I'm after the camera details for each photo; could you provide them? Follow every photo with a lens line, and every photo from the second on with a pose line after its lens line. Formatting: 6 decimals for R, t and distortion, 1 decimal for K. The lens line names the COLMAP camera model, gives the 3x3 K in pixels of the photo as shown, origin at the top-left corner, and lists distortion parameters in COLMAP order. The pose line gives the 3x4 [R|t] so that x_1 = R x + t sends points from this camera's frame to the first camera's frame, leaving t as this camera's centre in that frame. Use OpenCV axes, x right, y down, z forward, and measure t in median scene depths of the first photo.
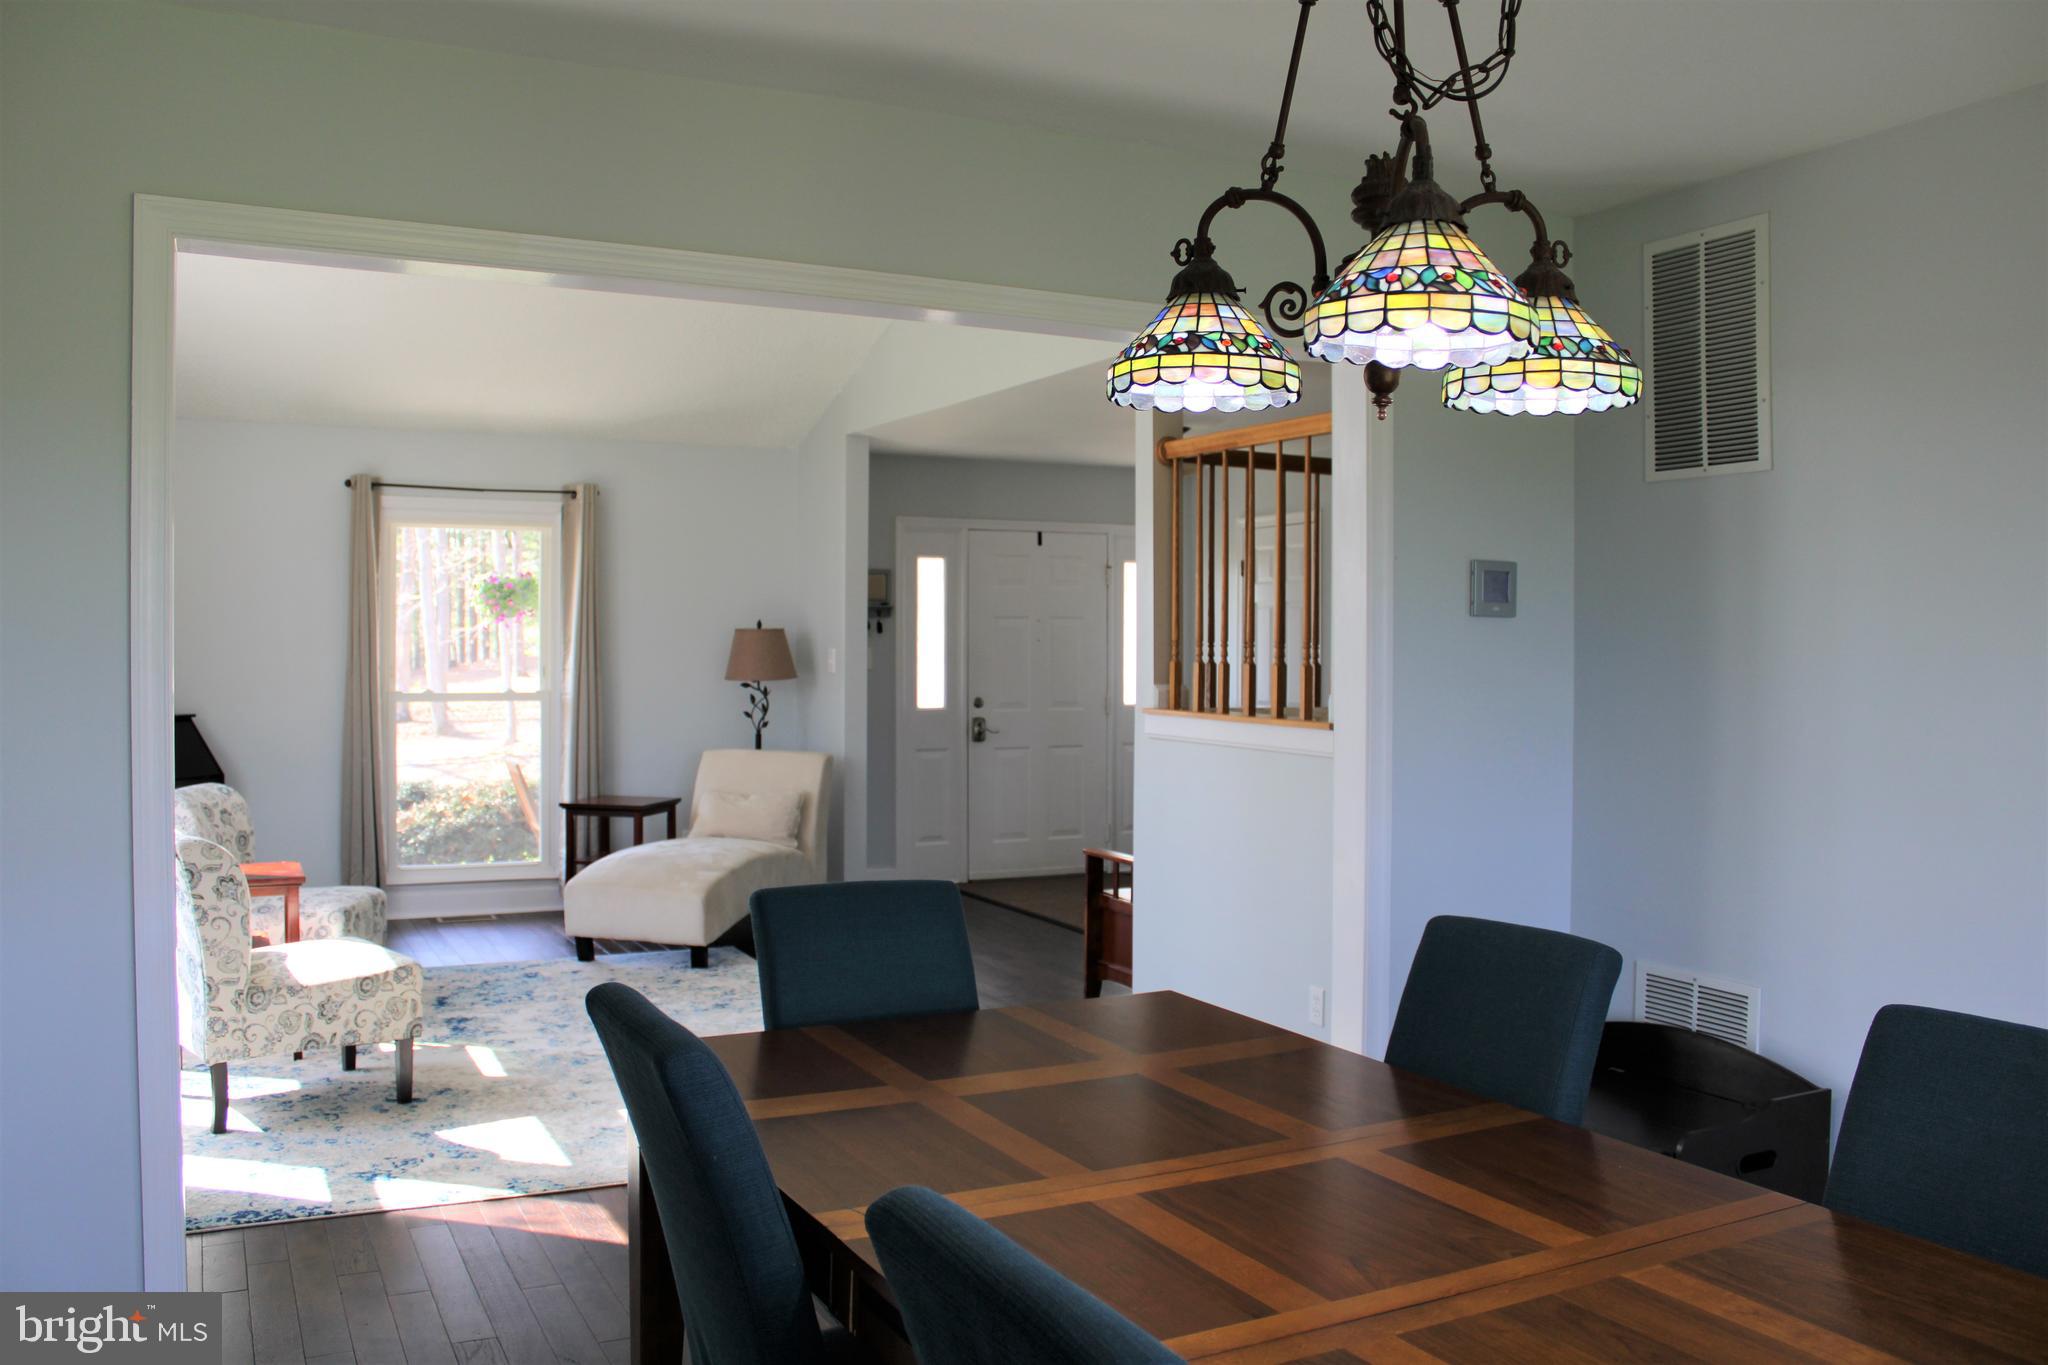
lens RADIAL K [[1858.9, 0, 1024.0], [0, 1858.9, 682.5], [0, 0, 1]] dist [-0.101553, 0.014491]
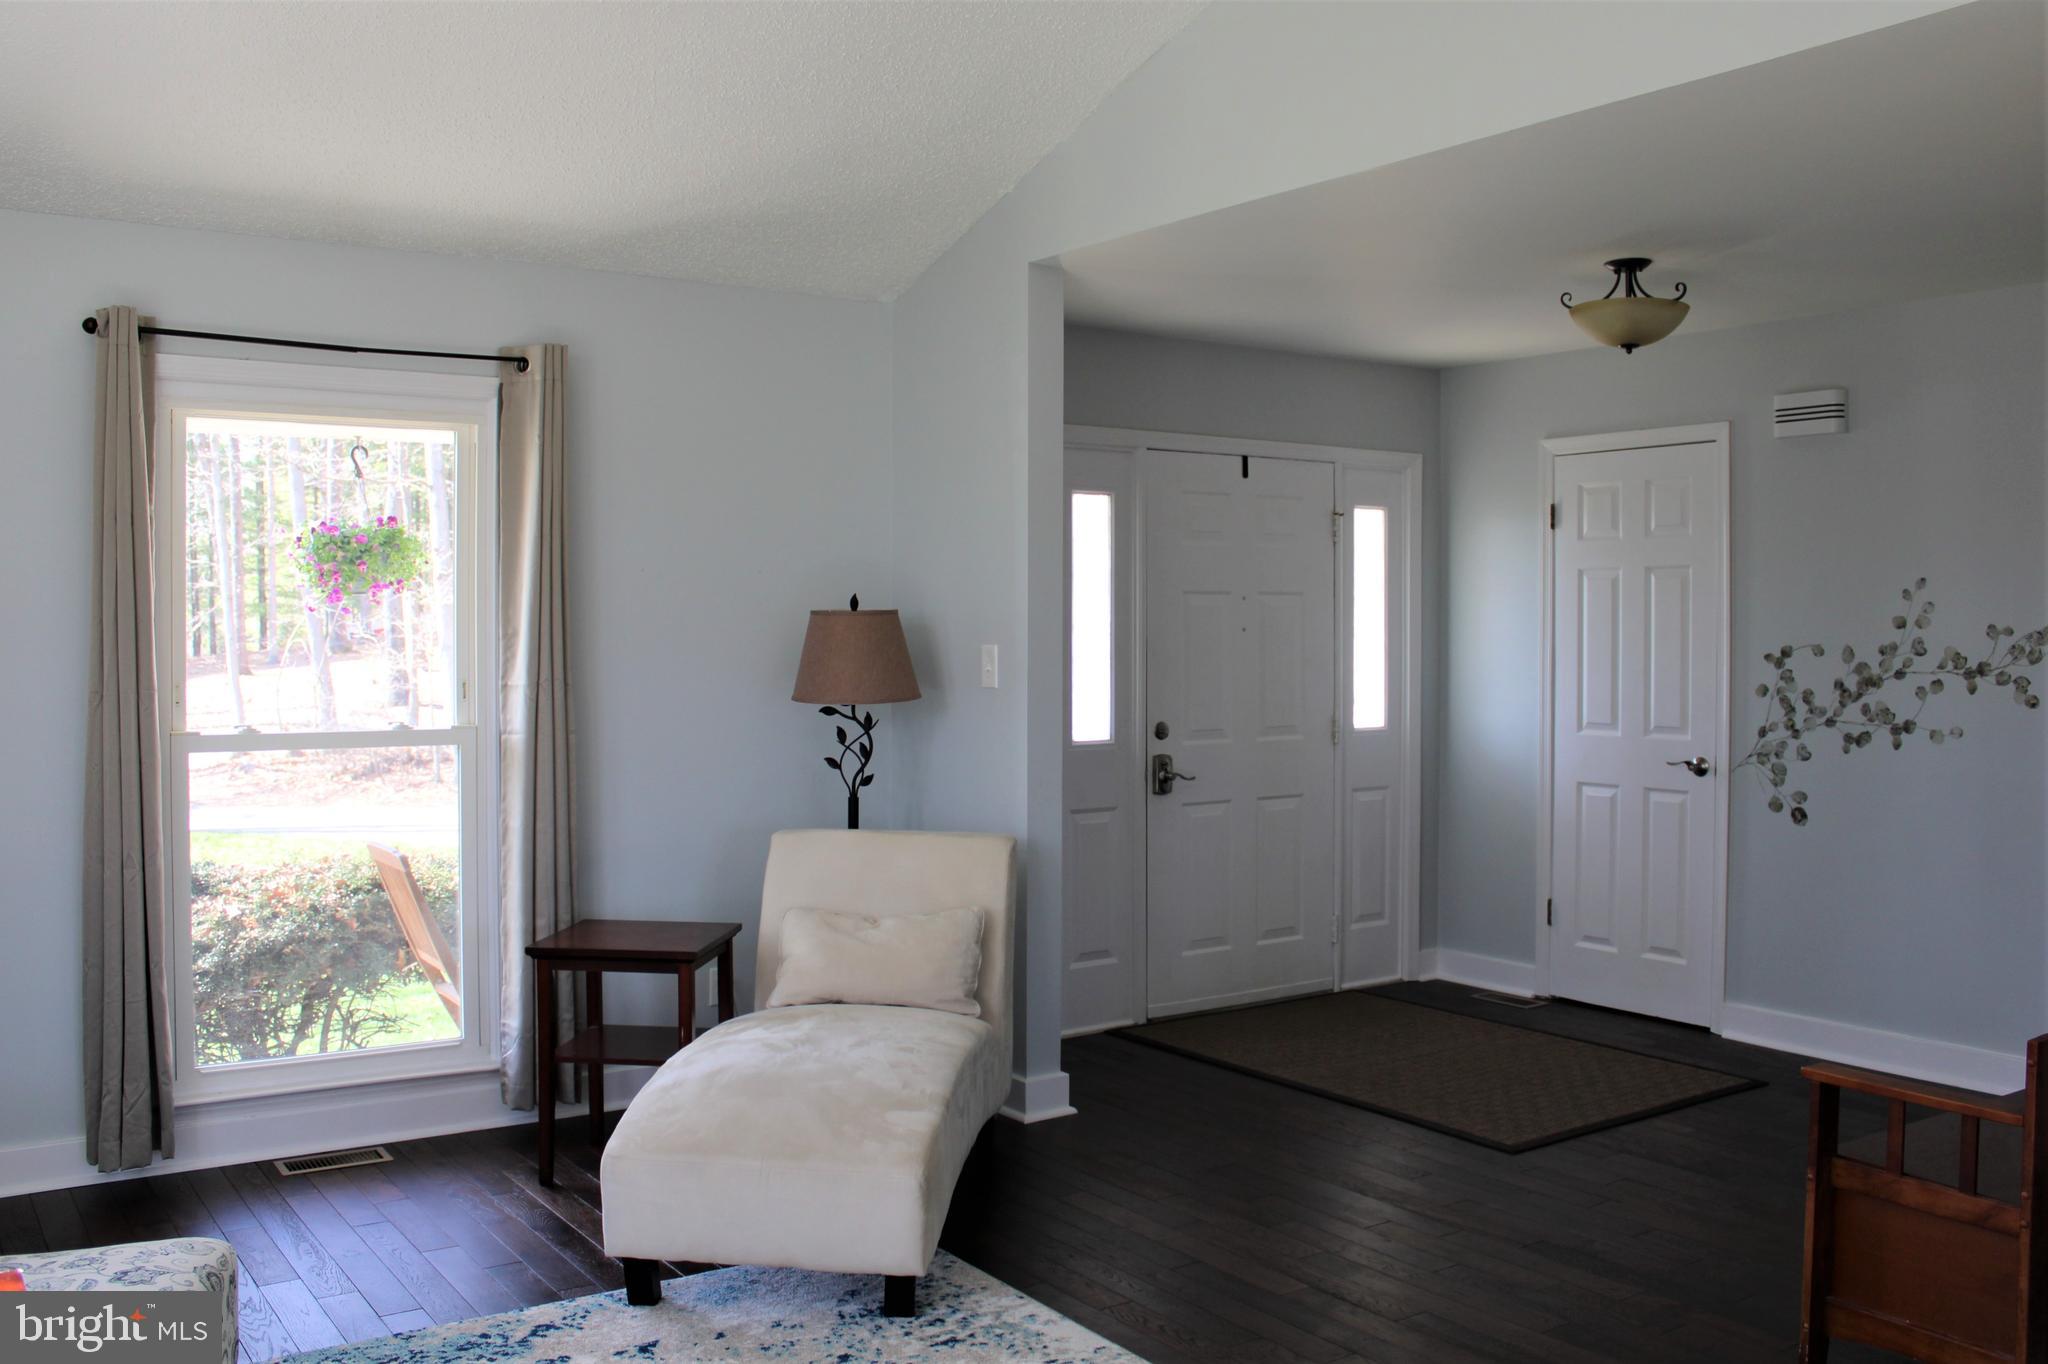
lens RADIAL K [[1858.9, 0, 1024.0], [0, 1858.9, 682.0], [0, 0, 1]] dist [-0.101553, 0.014491]
pose [[0.988230, -0.008306, 0.152751, -0.178025], [0.007277, 0.999947, 0.007294, -0.011055], [-0.152803, -0.006097, 0.988238, 0.435307]]
